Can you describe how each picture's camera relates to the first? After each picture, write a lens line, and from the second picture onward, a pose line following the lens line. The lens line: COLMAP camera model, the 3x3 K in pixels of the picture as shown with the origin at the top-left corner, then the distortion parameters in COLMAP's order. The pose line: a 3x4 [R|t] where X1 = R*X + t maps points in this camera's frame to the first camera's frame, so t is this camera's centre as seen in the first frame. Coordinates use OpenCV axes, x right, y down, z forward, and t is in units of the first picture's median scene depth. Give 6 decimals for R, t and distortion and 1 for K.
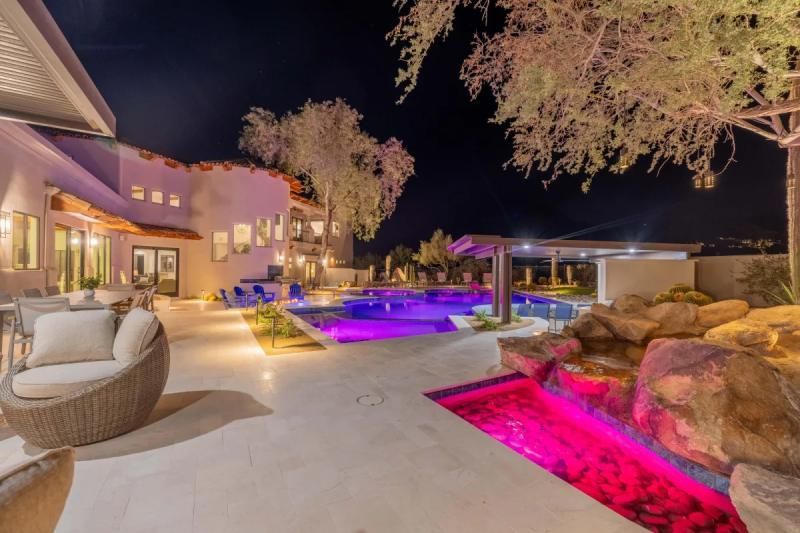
lens RADIAL K [[334.0, 0, 400.0], [0, 334.0, 266.5], [0, 0, 1]] dist [-0.003410, -0.000208]
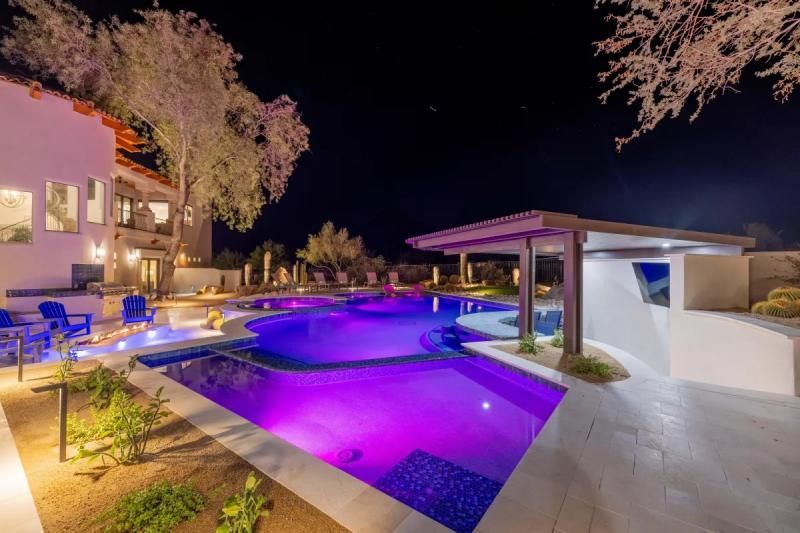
lens RADIAL K [[334.0, 0, 400.0], [0, 334.0, 266.5], [0, 0, 1]] dist [-0.003410, -0.000208]
pose [[0.915787, -0.005412, 0.401628, -0.082549], [0.003601, 0.999980, 0.005263, -0.000664], [-0.401649, -0.003374, 0.915788, 0.187317]]
